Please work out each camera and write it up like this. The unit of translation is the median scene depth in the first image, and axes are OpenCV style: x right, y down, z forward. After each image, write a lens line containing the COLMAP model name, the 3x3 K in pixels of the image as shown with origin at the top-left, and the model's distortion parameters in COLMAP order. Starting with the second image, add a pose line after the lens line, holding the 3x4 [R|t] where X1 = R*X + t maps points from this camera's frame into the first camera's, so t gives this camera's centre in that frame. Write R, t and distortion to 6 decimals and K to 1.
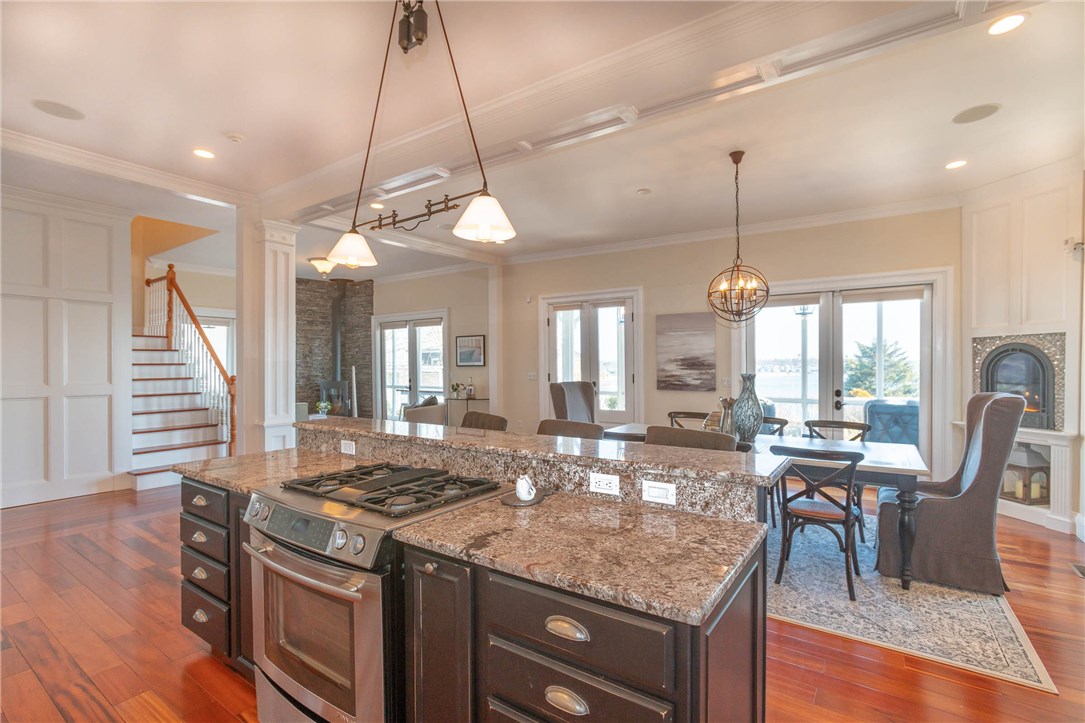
lens RADIAL K [[494.2, 0, 550.6], [0, 494.2, 364.3], [0, 0, 1]] dist [-0.027051, 0.014181]
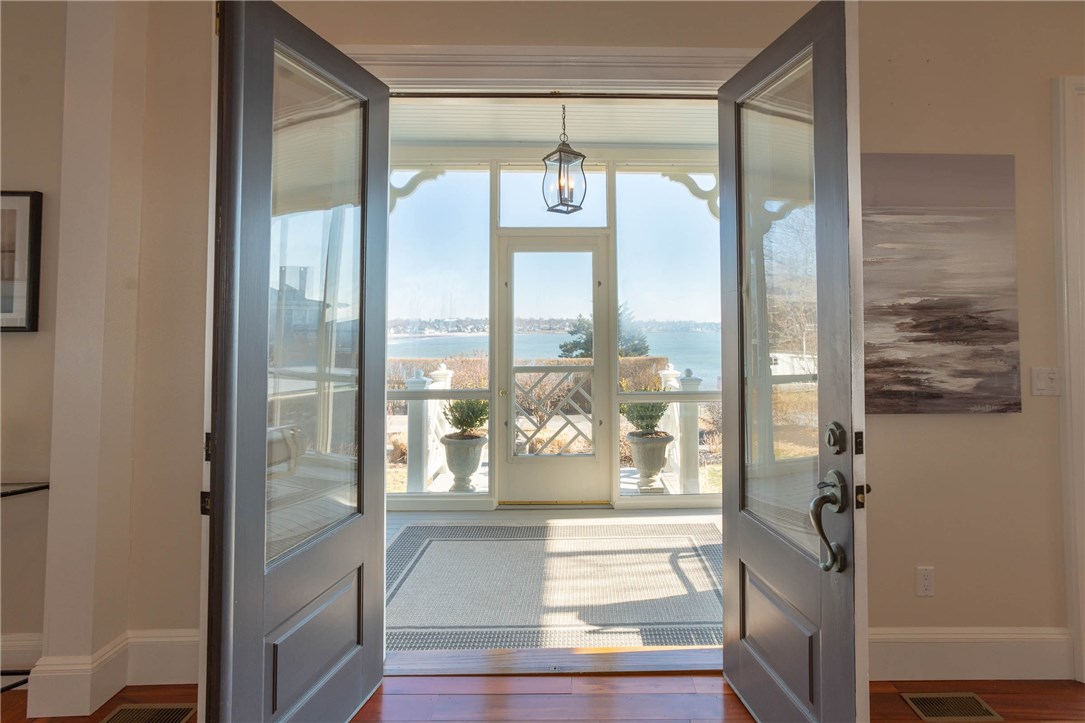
lens RADIAL K [[494.2, 0, 560.4], [0, 494.2, 299.0], [0, 0, 1]] dist [-0.027051, 0.014181]
pose [[0.833364, 0.028742, 0.551976, -0.075792], [-0.001472, 0.998759, -0.049785, -0.000309], [-0.552722, 0.040677, 0.832372, 0.900652]]
